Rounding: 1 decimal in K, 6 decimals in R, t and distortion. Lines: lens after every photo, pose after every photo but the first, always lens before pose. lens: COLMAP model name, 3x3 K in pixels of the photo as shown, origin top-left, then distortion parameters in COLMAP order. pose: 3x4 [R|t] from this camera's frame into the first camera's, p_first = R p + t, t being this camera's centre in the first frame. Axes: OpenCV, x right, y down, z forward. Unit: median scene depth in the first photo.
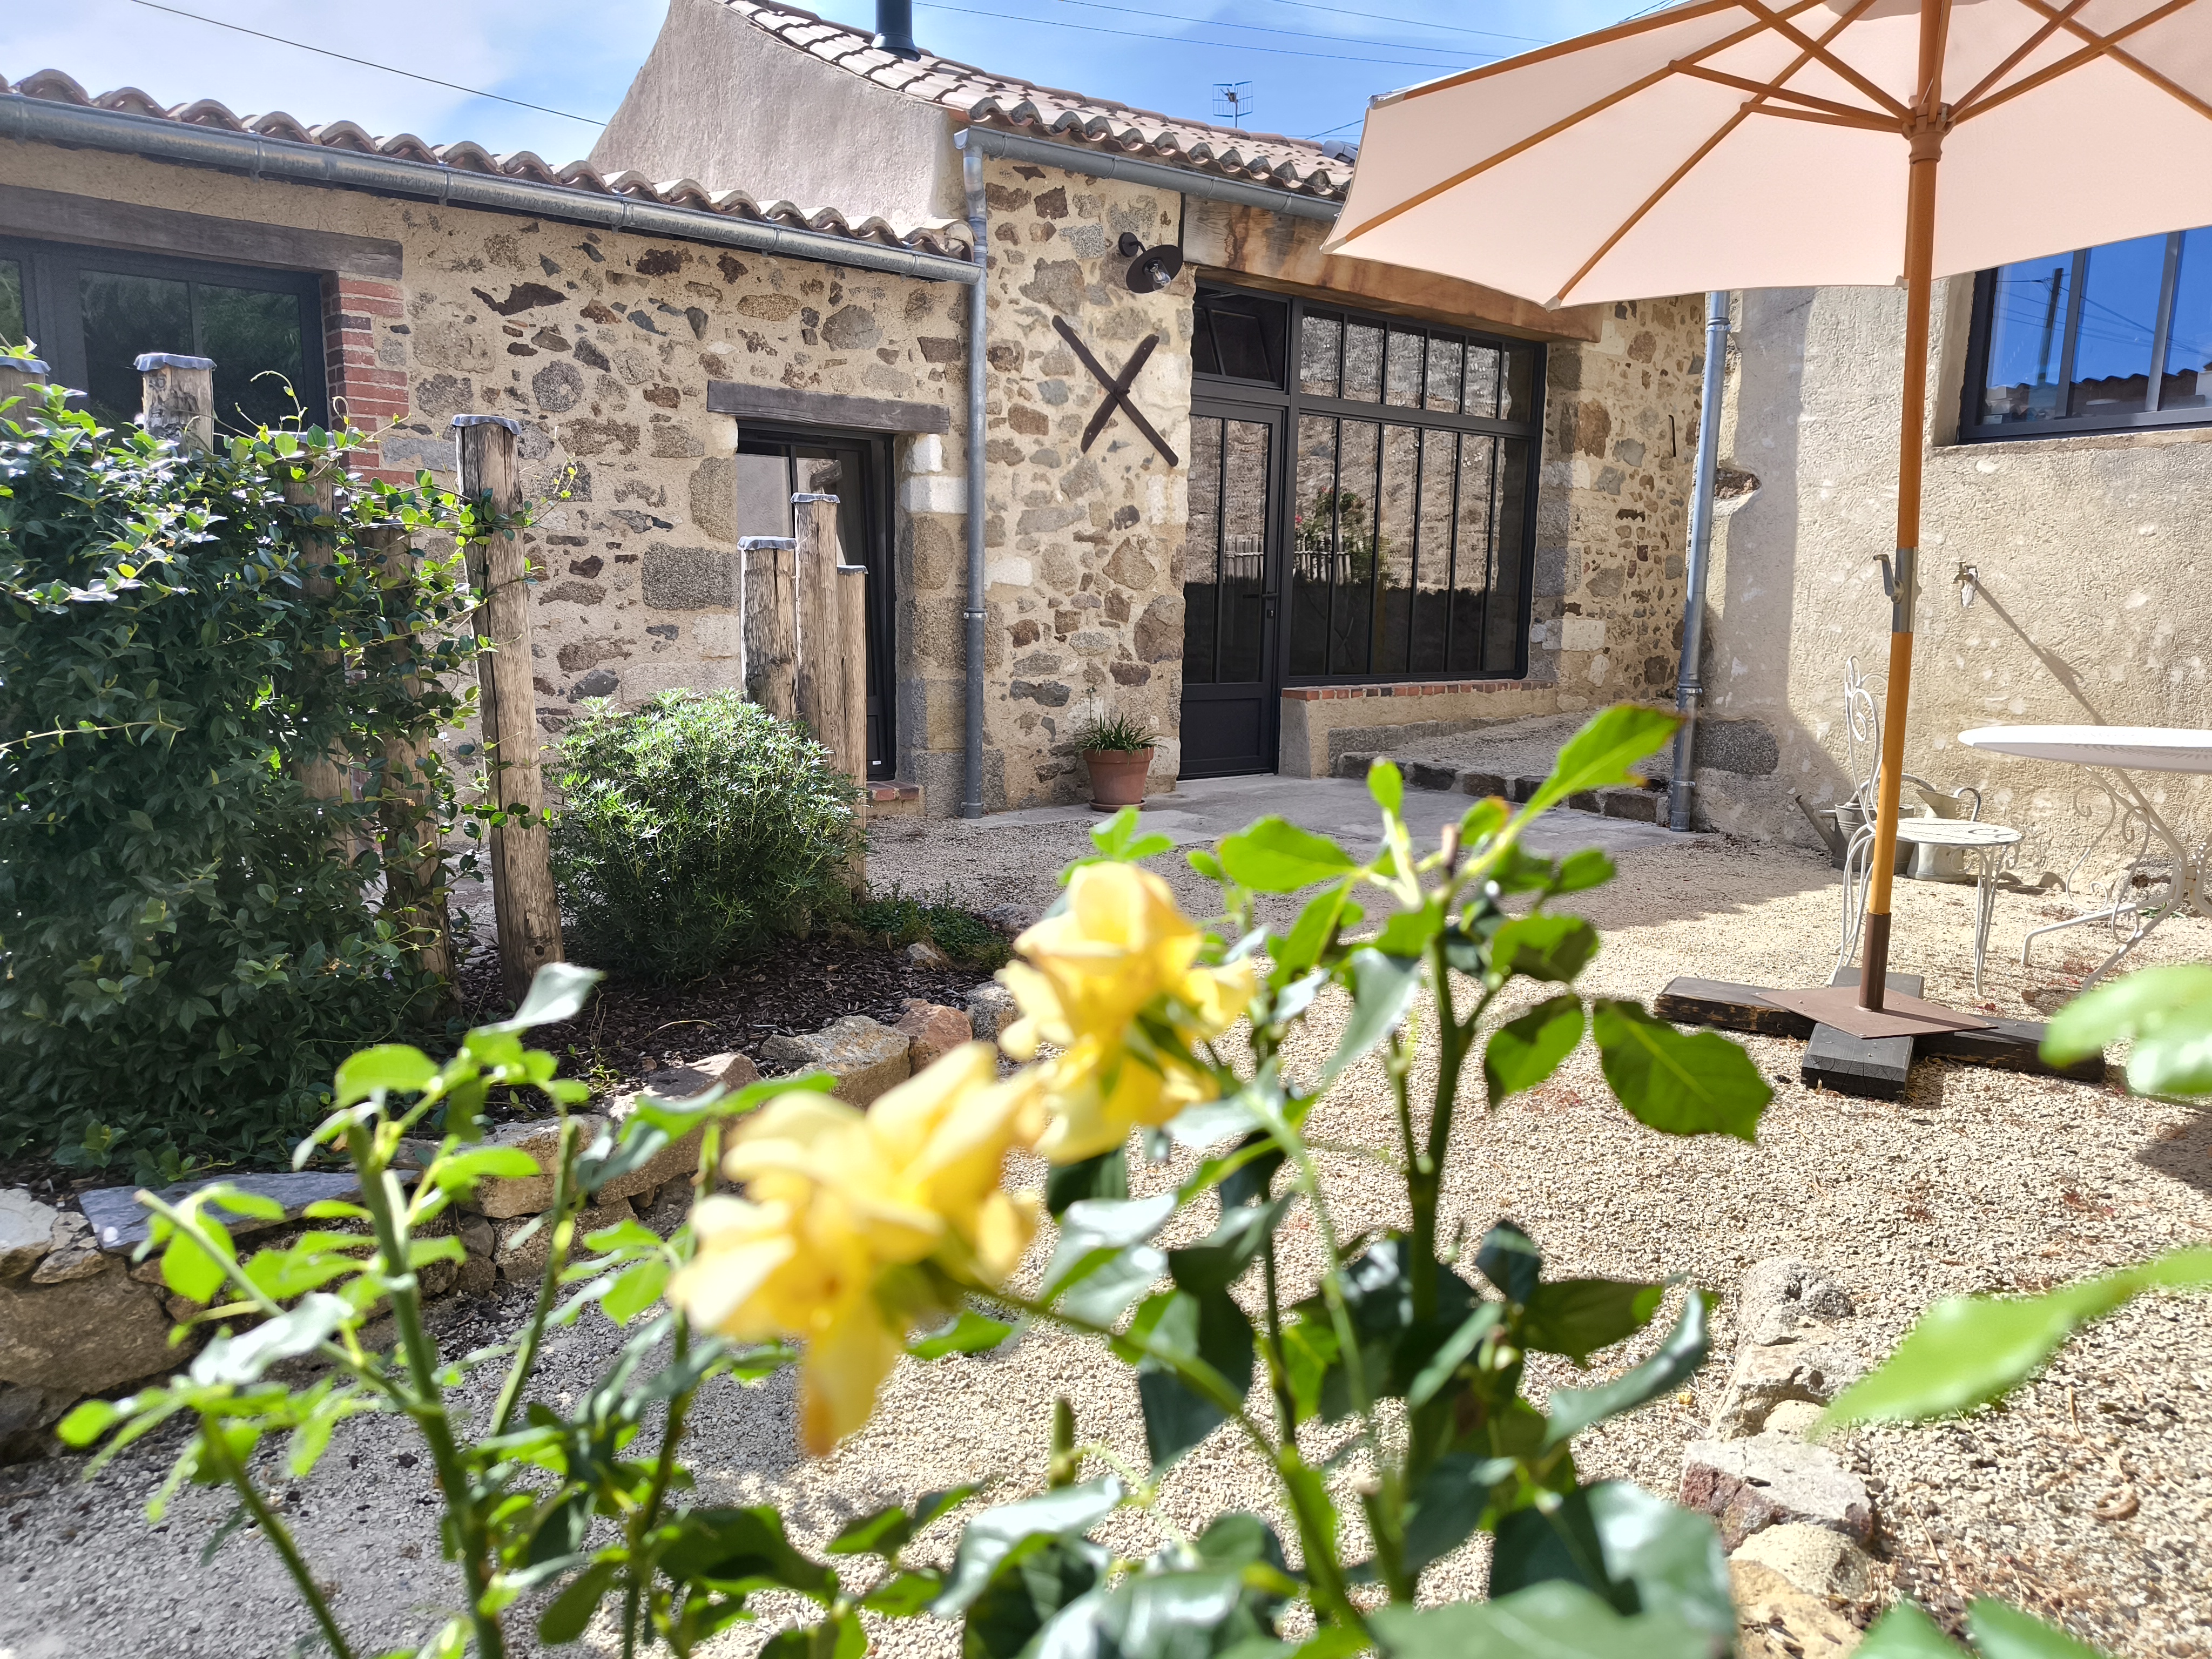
lens RADIAL K [[1530.4, 0, 1106.0], [0, 1530.4, 829.5], [0, 0, 1]] dist [0.067524, -0.084461]
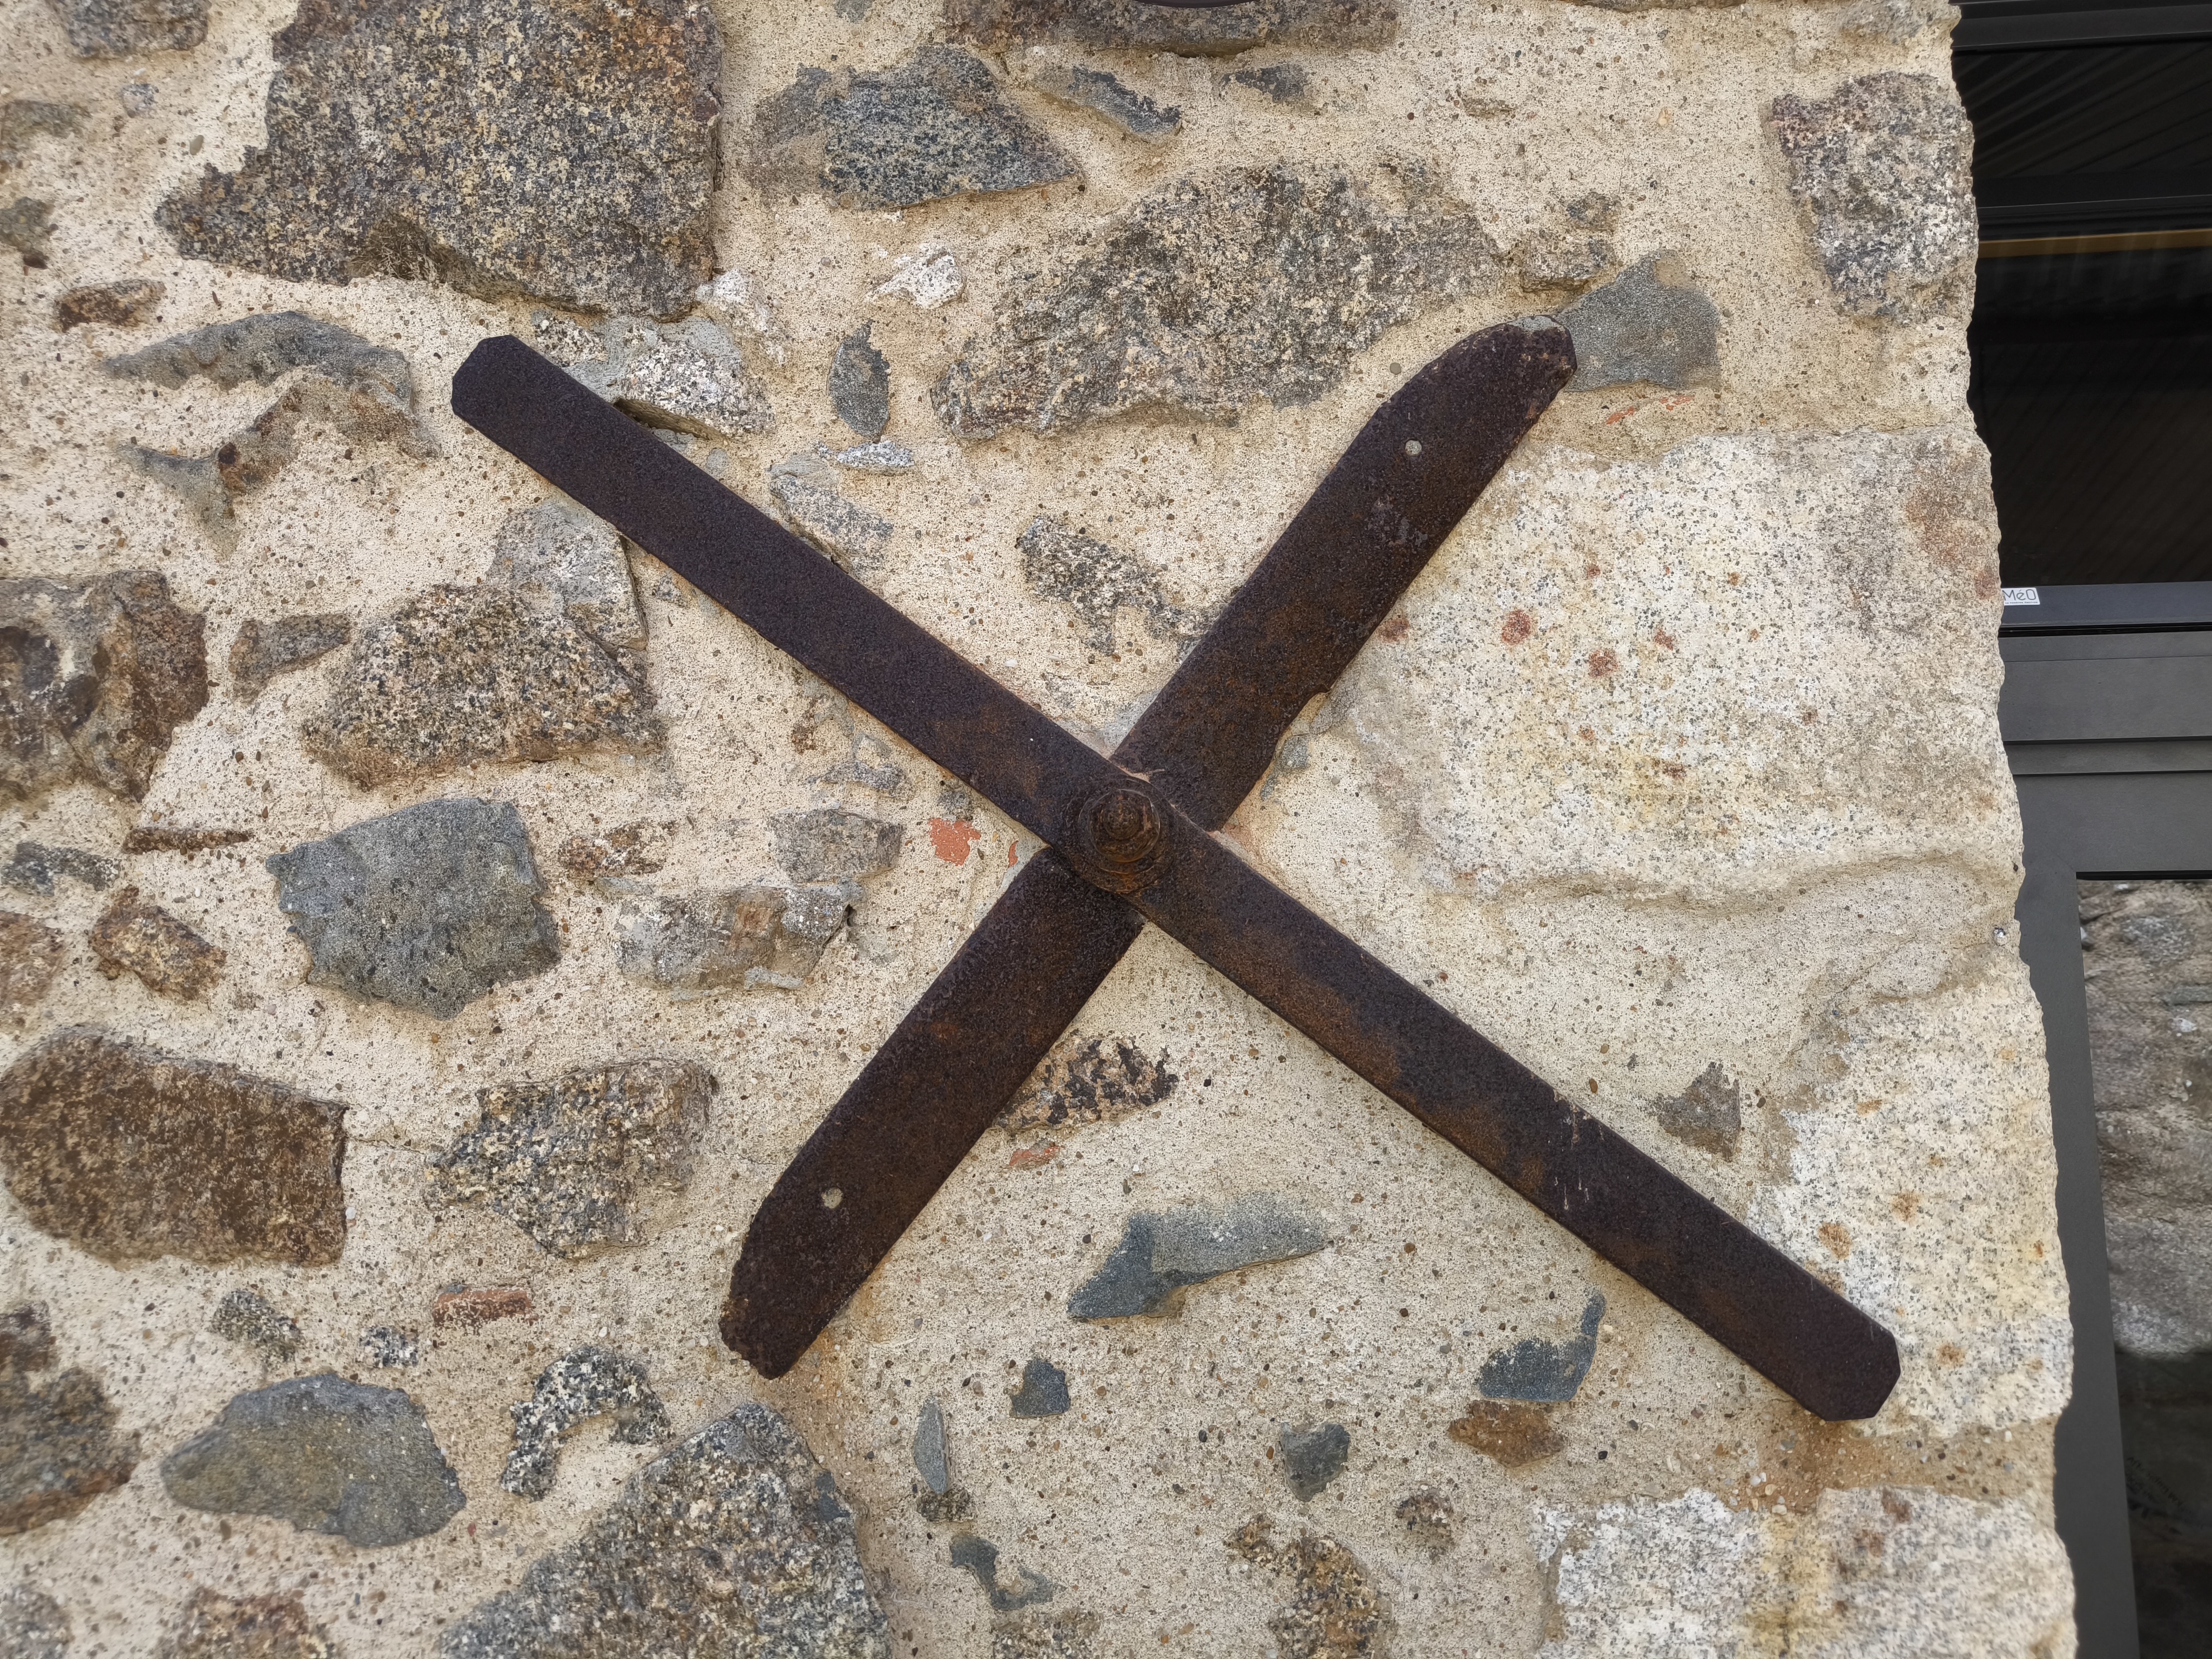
lens RADIAL K [[1524.9, 0, 1106.0], [0, 1524.9, 829.5], [0, 0, 1]] dist [0.040724, -0.045581]
pose [[0.723707, -0.104791, -0.682105, 0.092454], [-0.081859, 0.968390, -0.235625, -0.273079], [0.685235, 0.226360, 0.692253, 0.976767]]
